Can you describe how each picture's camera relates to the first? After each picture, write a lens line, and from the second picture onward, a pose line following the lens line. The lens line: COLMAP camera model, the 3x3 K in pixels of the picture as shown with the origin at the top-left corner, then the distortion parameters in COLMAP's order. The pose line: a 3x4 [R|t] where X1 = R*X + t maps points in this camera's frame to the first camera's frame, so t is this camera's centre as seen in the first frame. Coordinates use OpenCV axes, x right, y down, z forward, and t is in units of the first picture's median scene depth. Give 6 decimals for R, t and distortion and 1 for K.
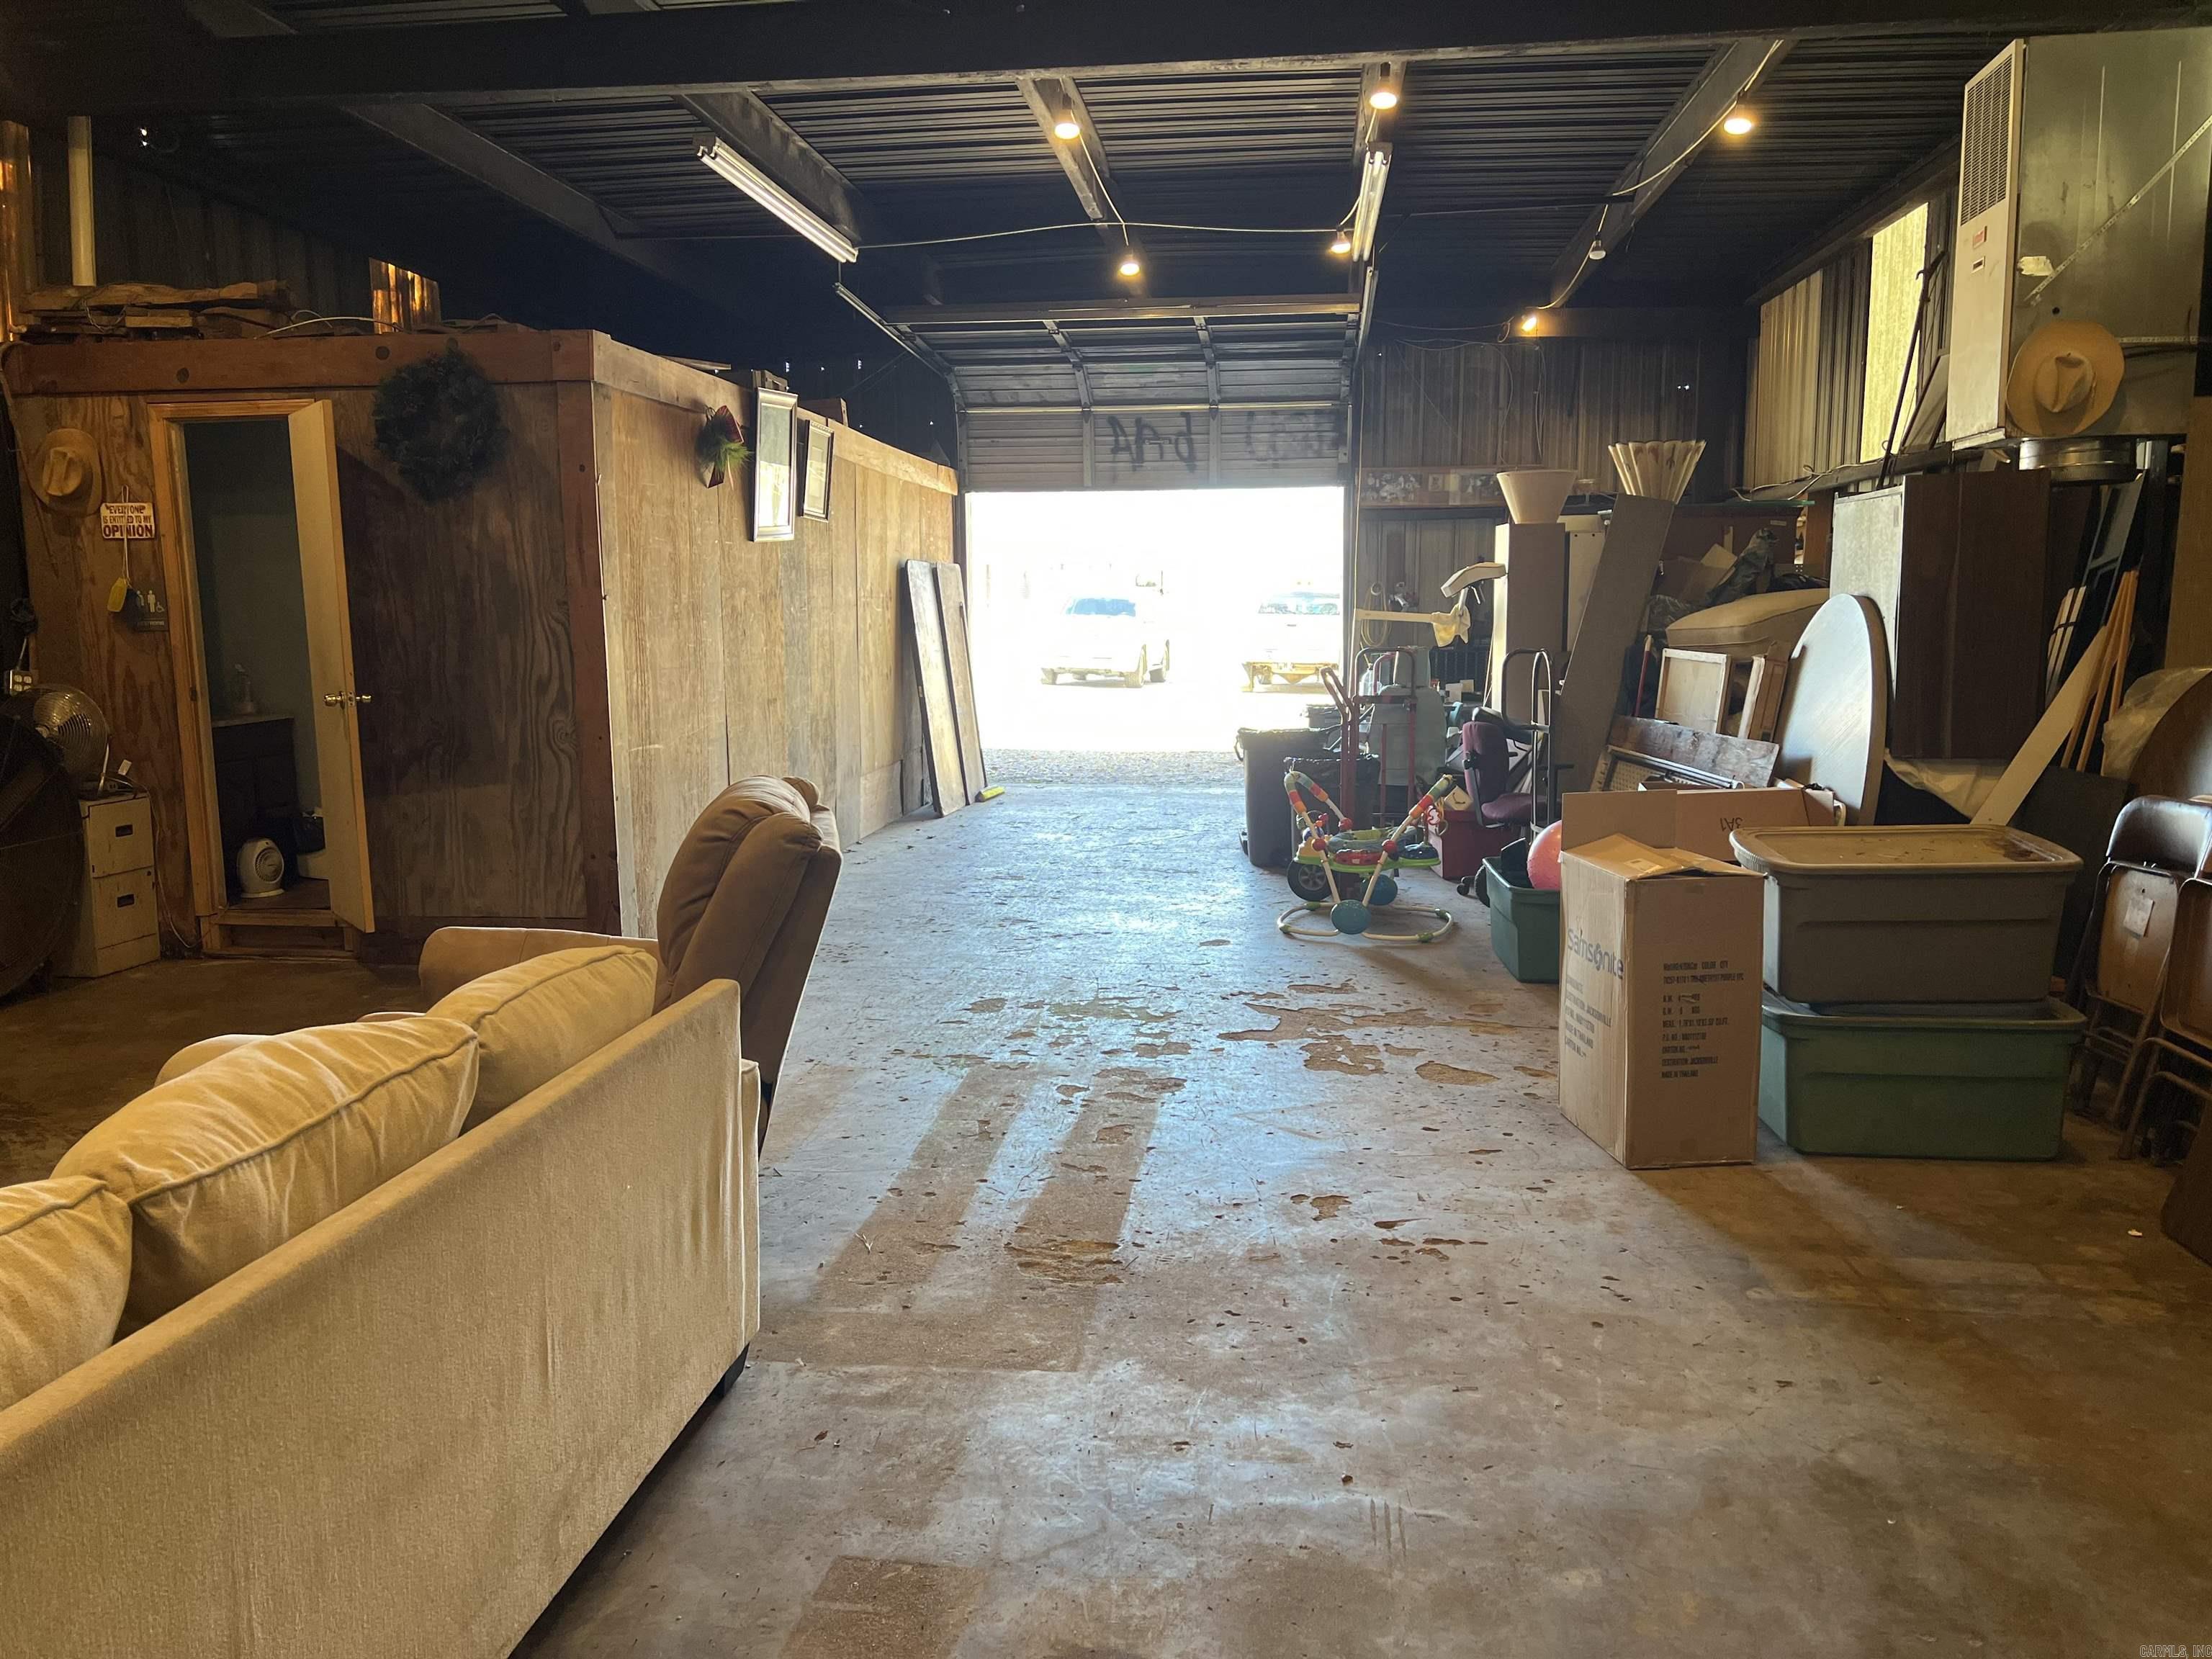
lens RADIAL K [[1651.0, 0, 1088.3], [0, 1651.0, 814.9], [0, 0, 1]] dist [0.058604, -0.062580]
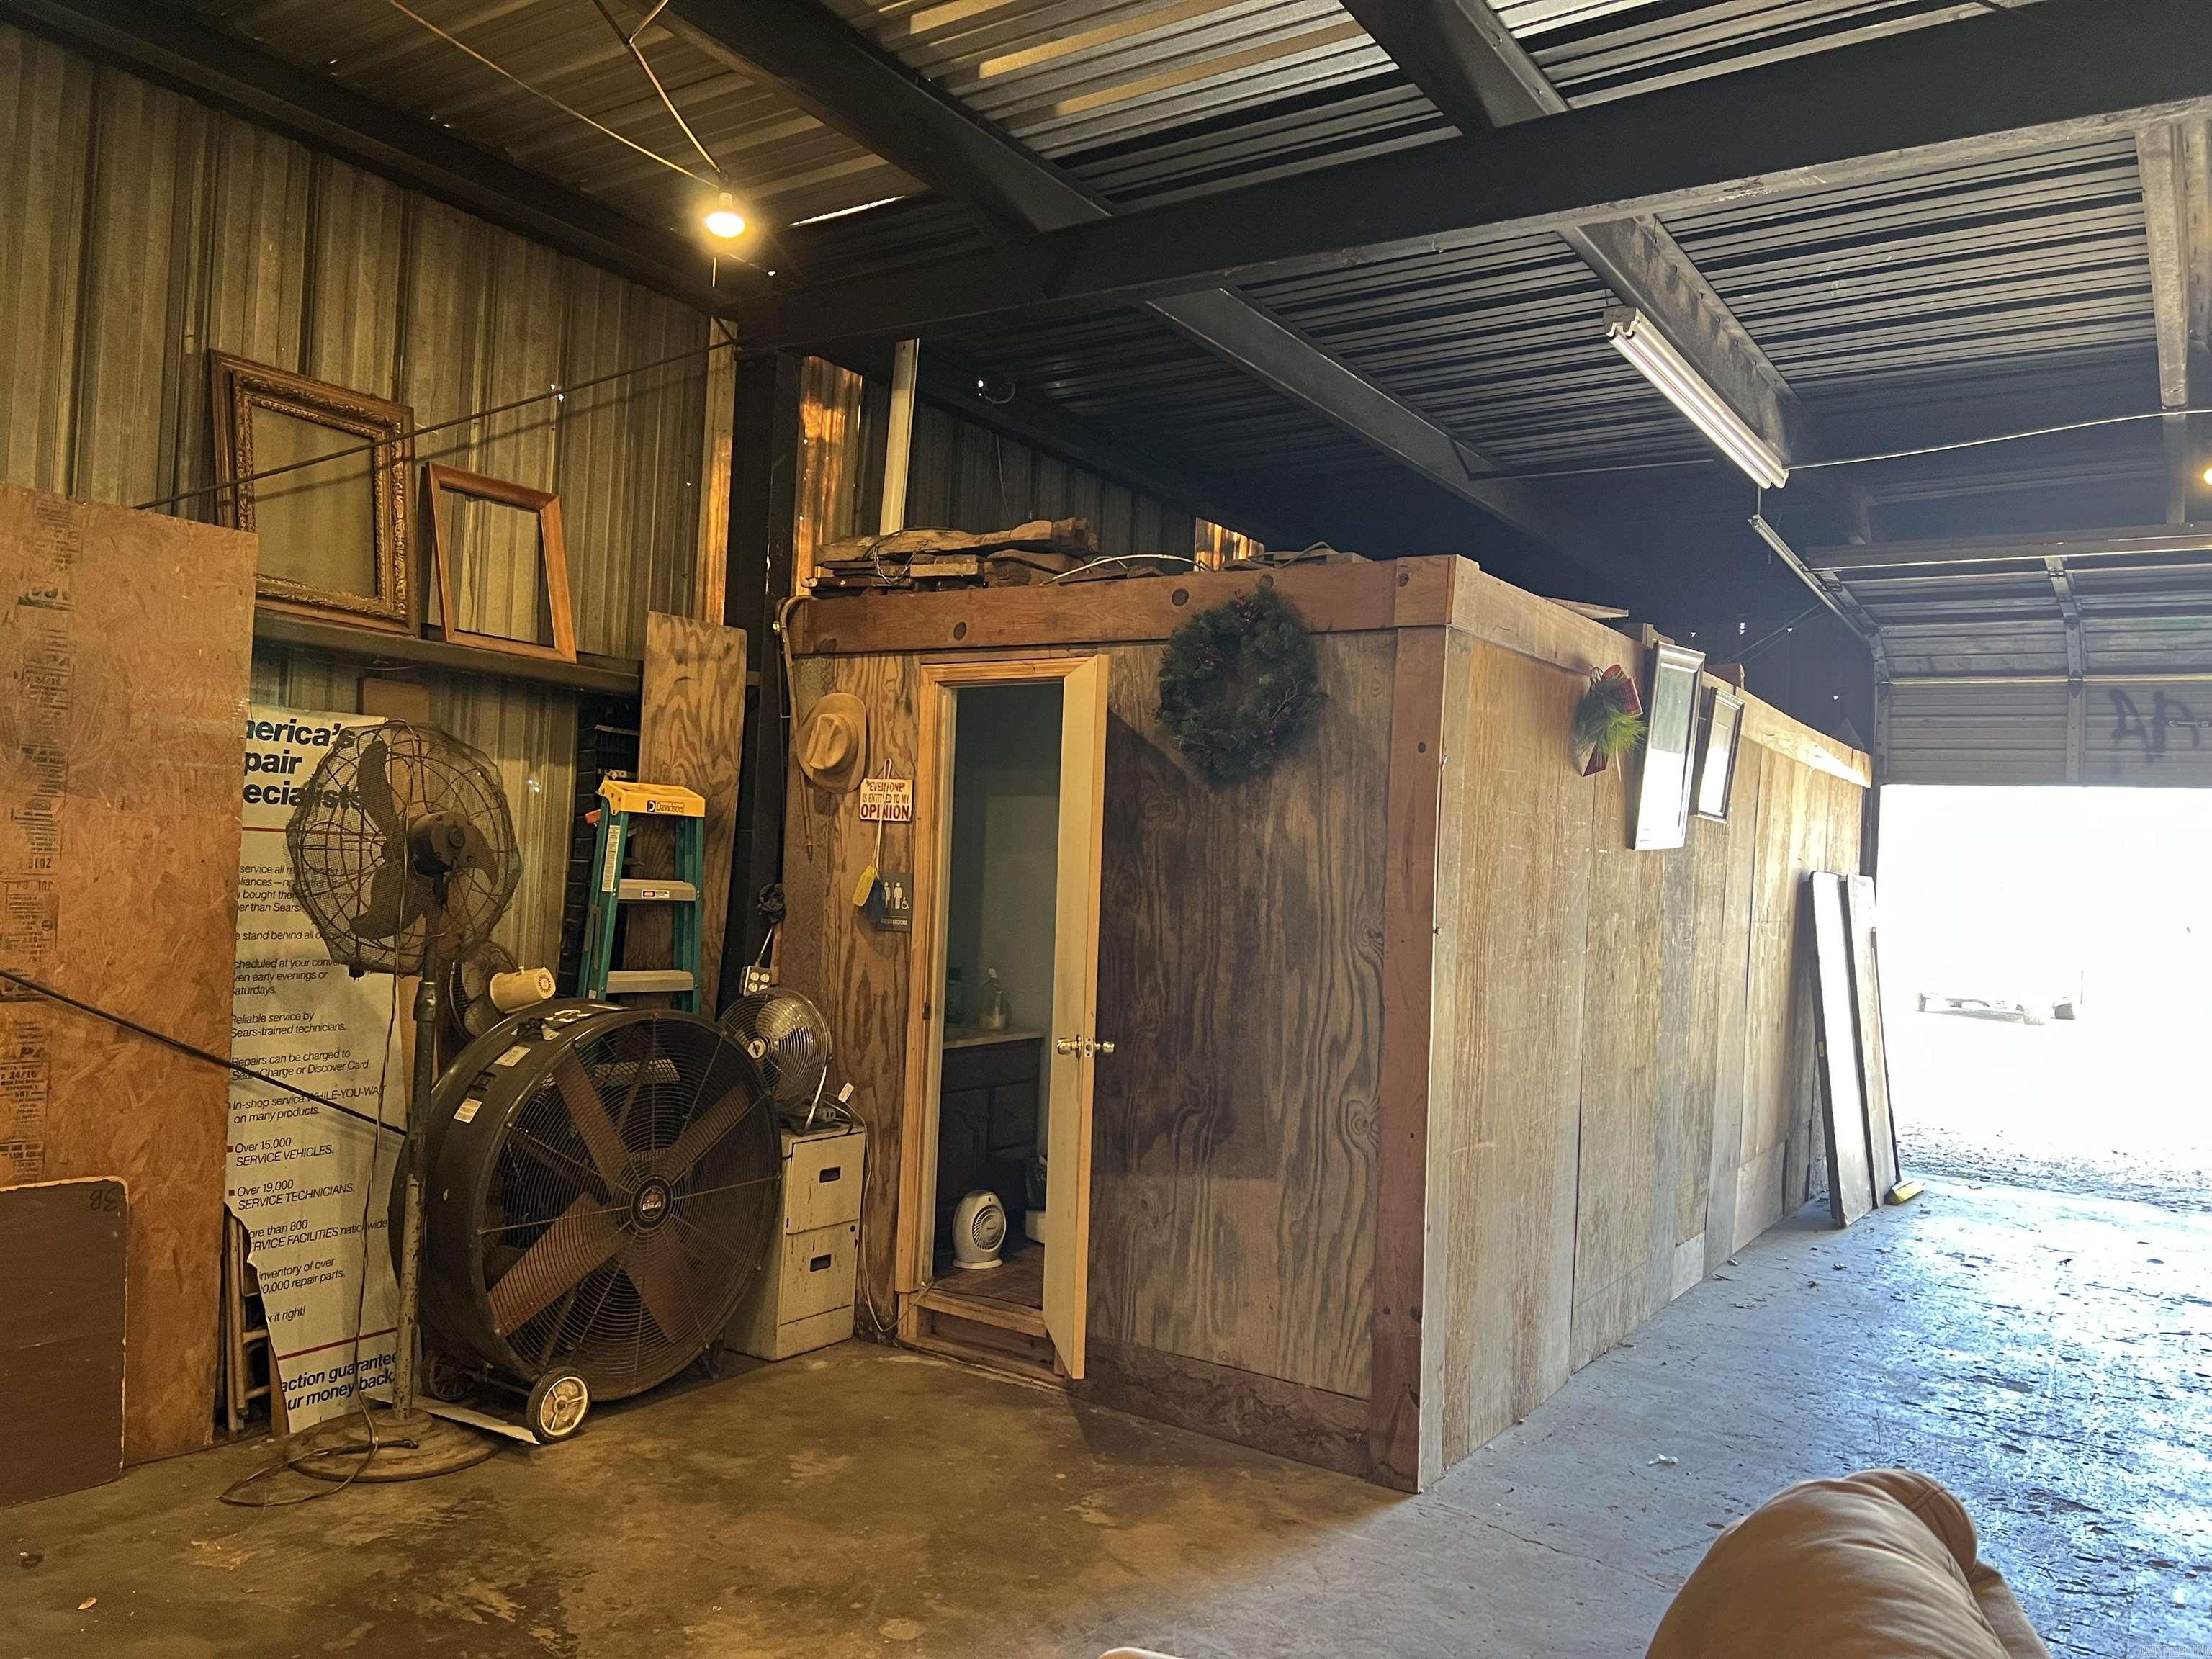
lens RADIAL K [[1651.0, 0, 1086.6], [0, 1651.0, 818.3], [0, 0, 1]] dist [0.058604, -0.062580]
pose [[0.893654, 0.039849, -0.446983, -0.109507], [-0.111835, 0.984399, -0.135833, -0.063737], [0.434597, 0.171376, 0.884169, 0.304175]]
